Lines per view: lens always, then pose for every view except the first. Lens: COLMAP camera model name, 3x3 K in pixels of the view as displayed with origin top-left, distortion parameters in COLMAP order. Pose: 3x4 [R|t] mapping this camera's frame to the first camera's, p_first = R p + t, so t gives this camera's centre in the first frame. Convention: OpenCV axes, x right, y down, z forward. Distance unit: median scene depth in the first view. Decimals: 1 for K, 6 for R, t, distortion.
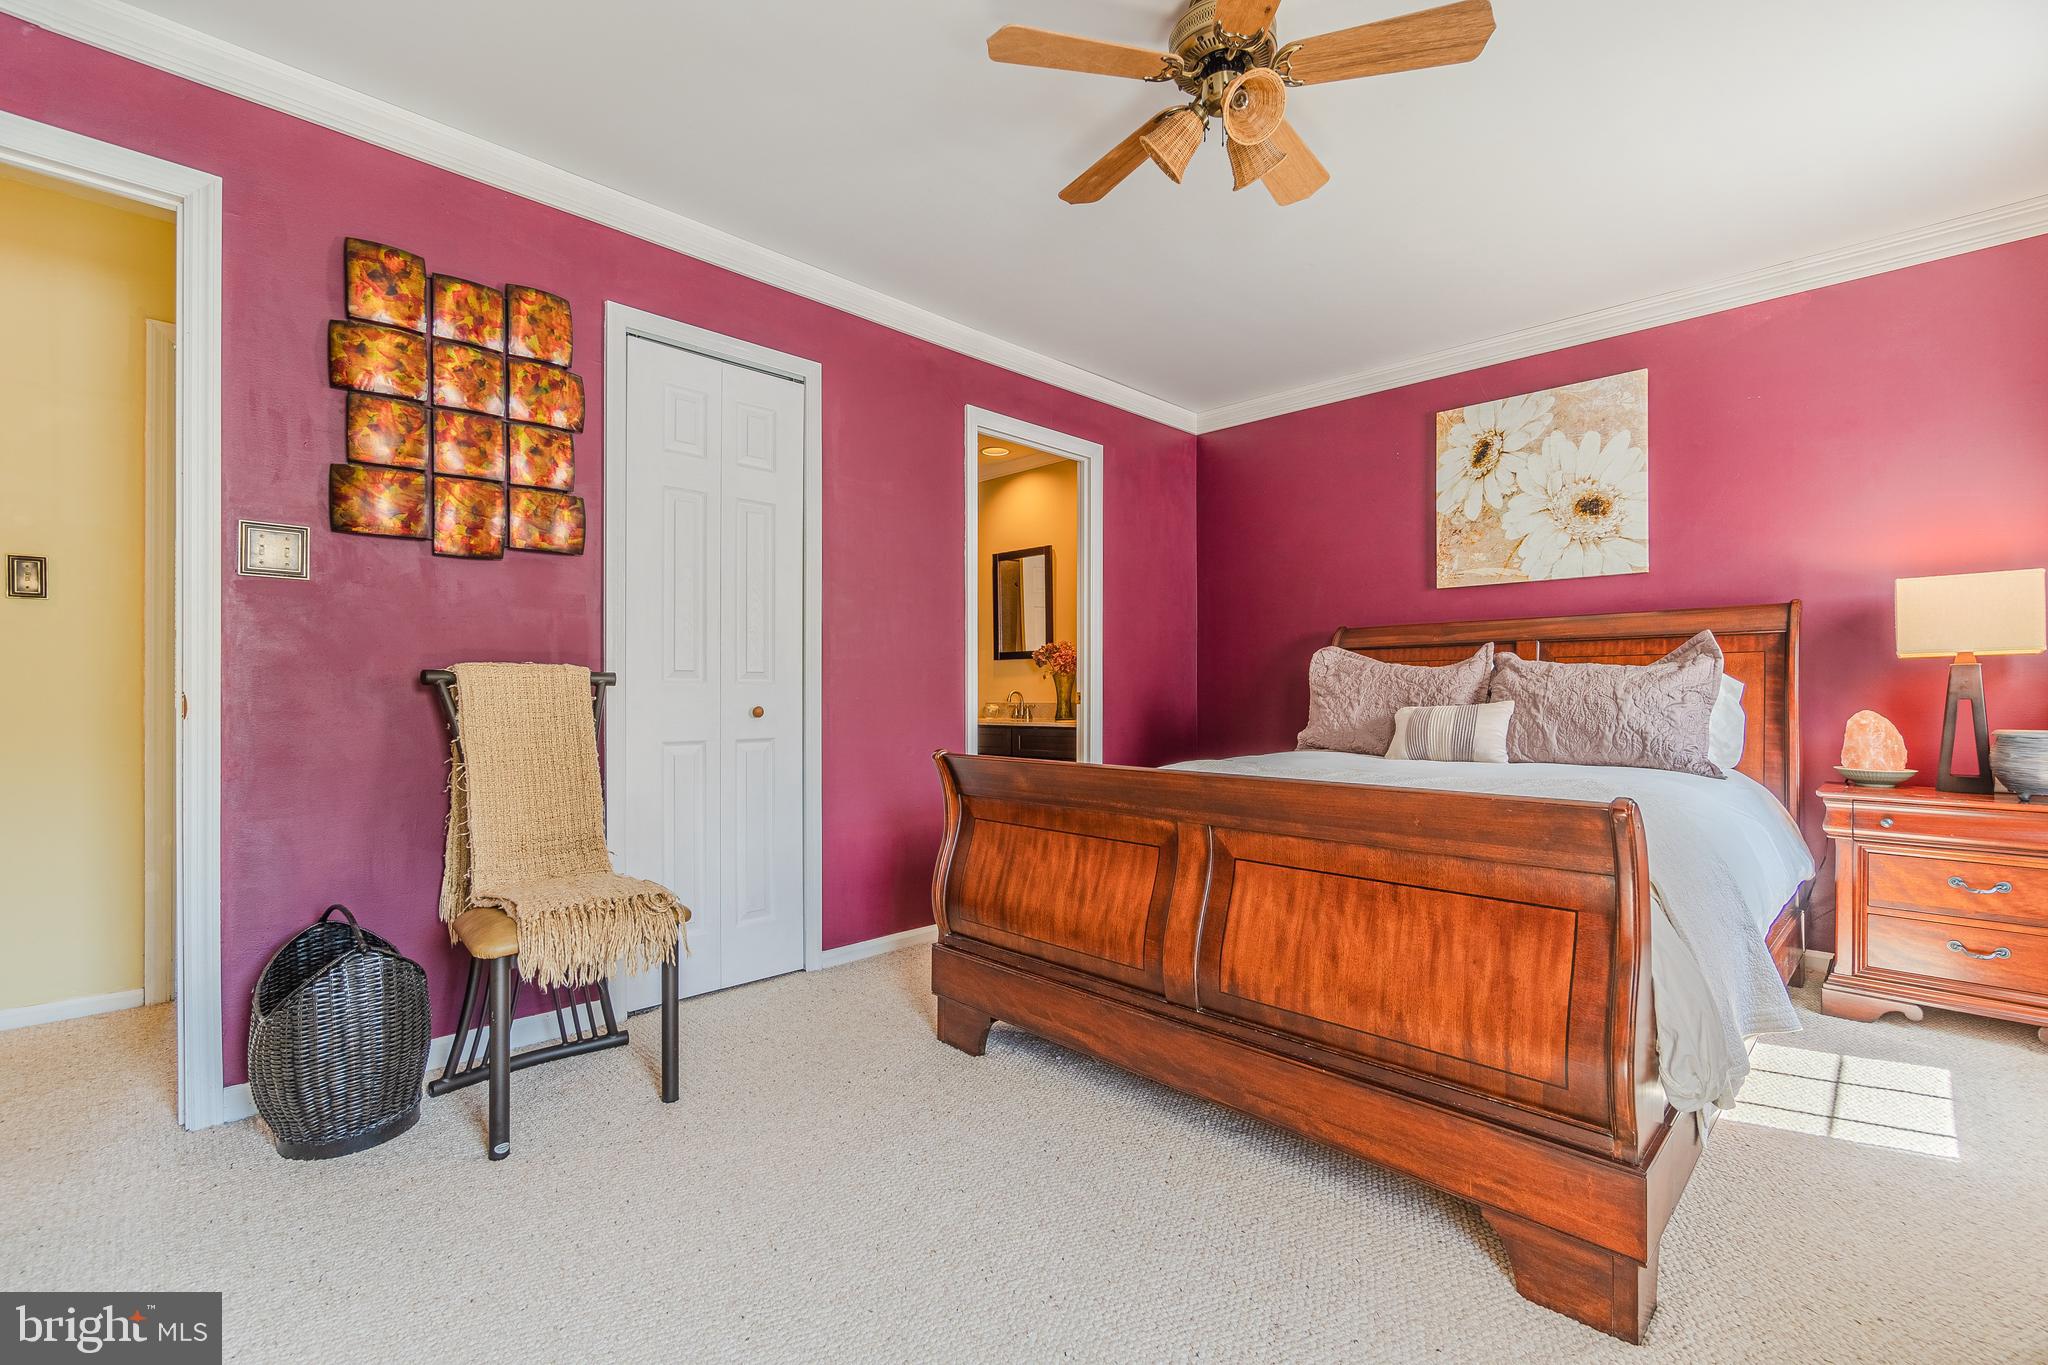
lens RADIAL K [[885.5, 0, 1021.1], [0, 885.5, 689.6], [0, 0, 1]] dist [-0.002365, 0.000917]
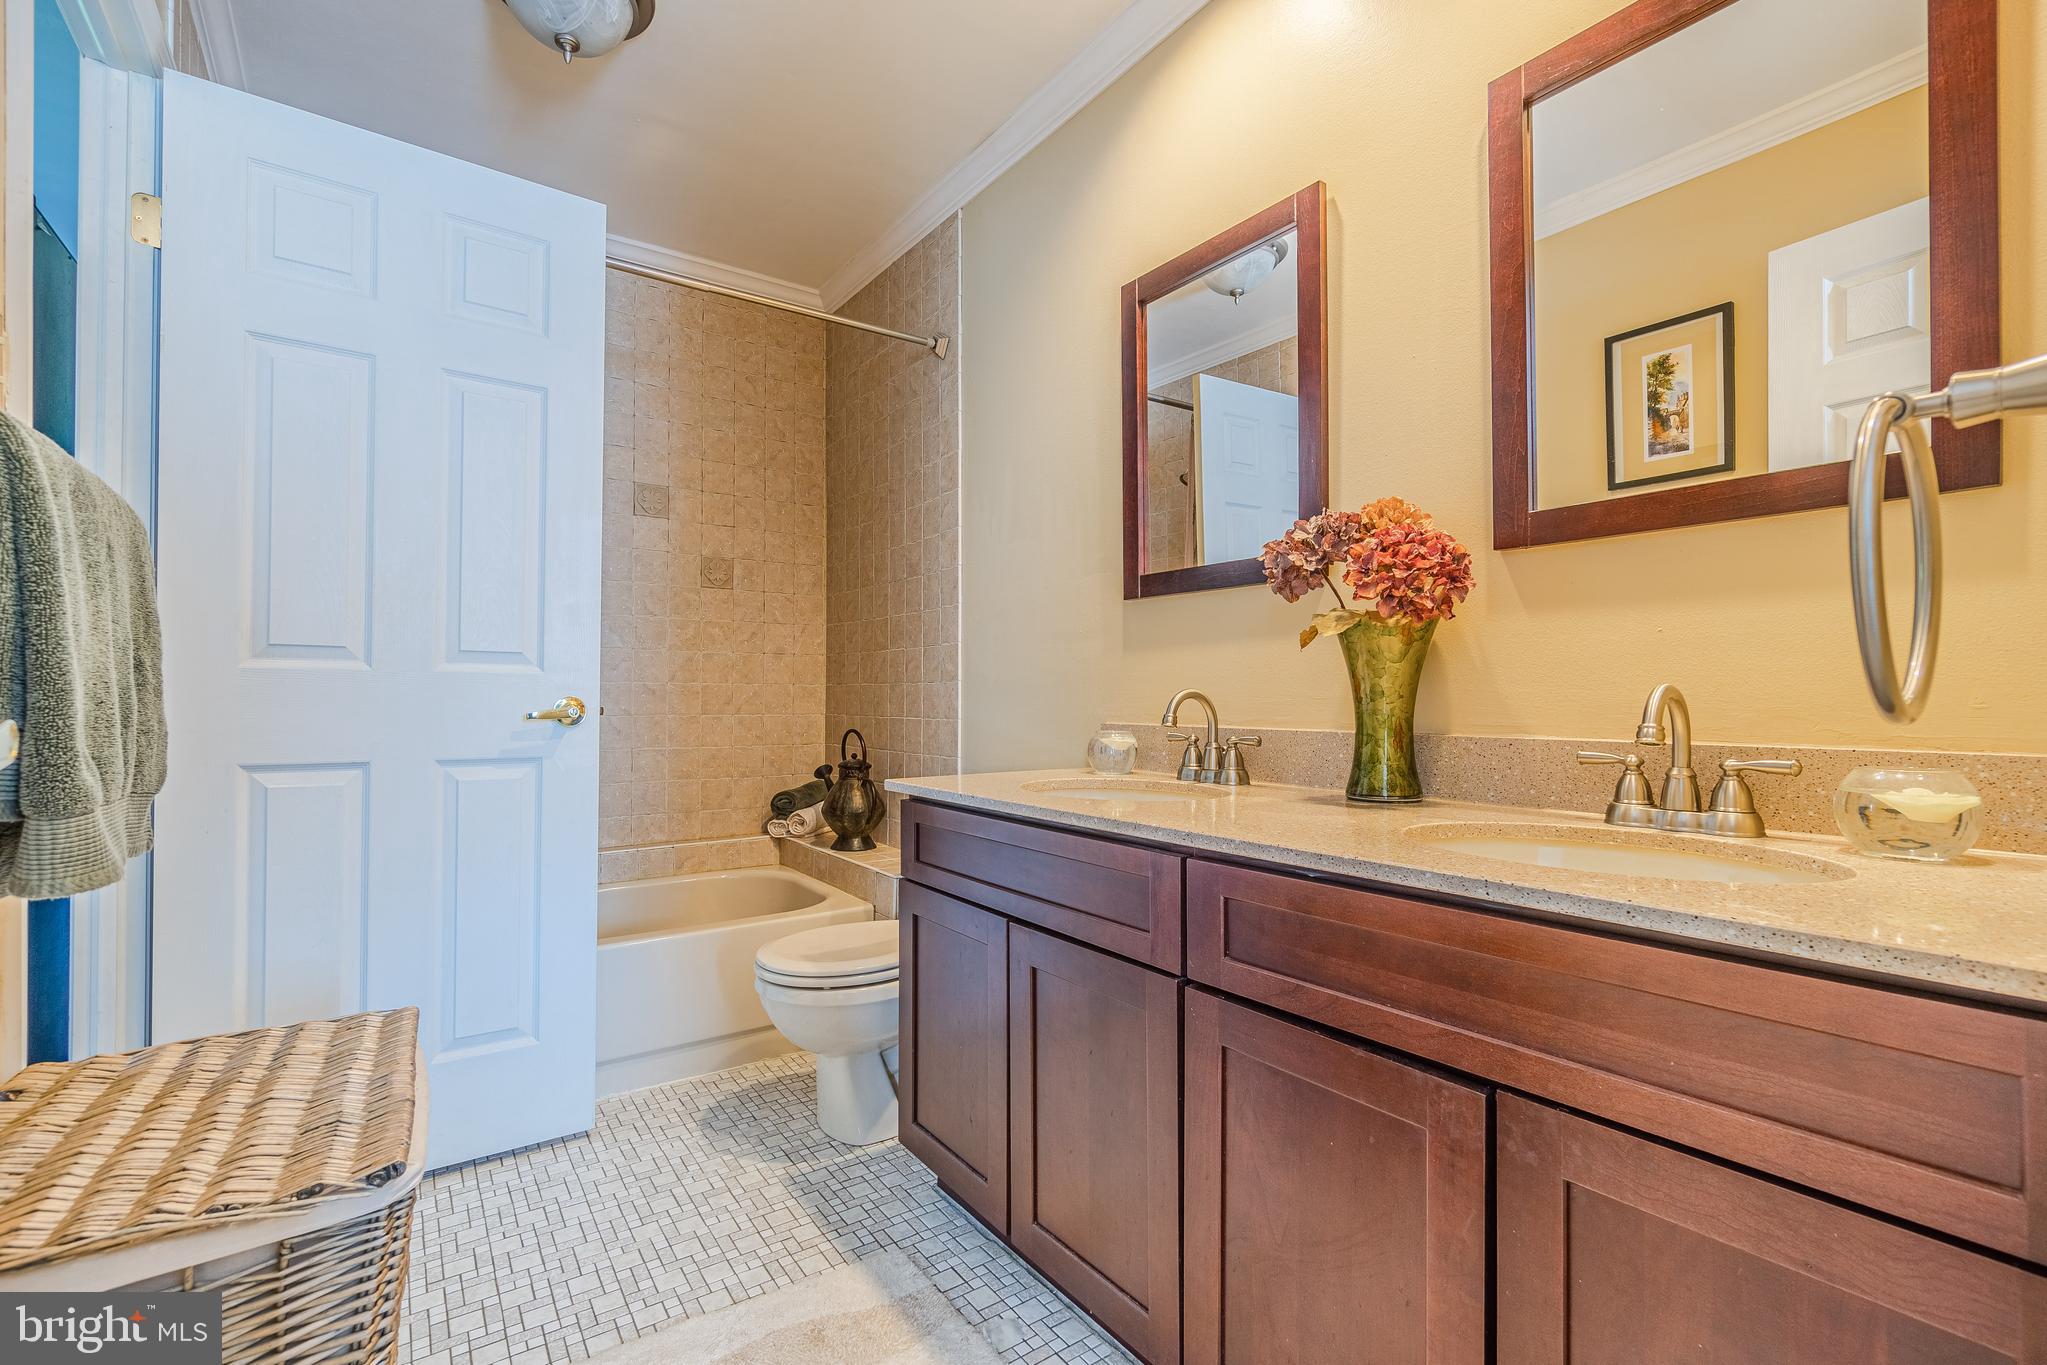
lens RADIAL K [[885.0, 0, 1020.6], [0, 885.0, 694.6], [0, 0, 1]] dist [-0.002365, 0.000917]
pose [[0.986314, 0.008429, -0.164664, -0.014945], [-0.008106, 0.999964, 0.002636, 0.002905], [0.164680, -0.001265, 0.986346, 0.697412]]
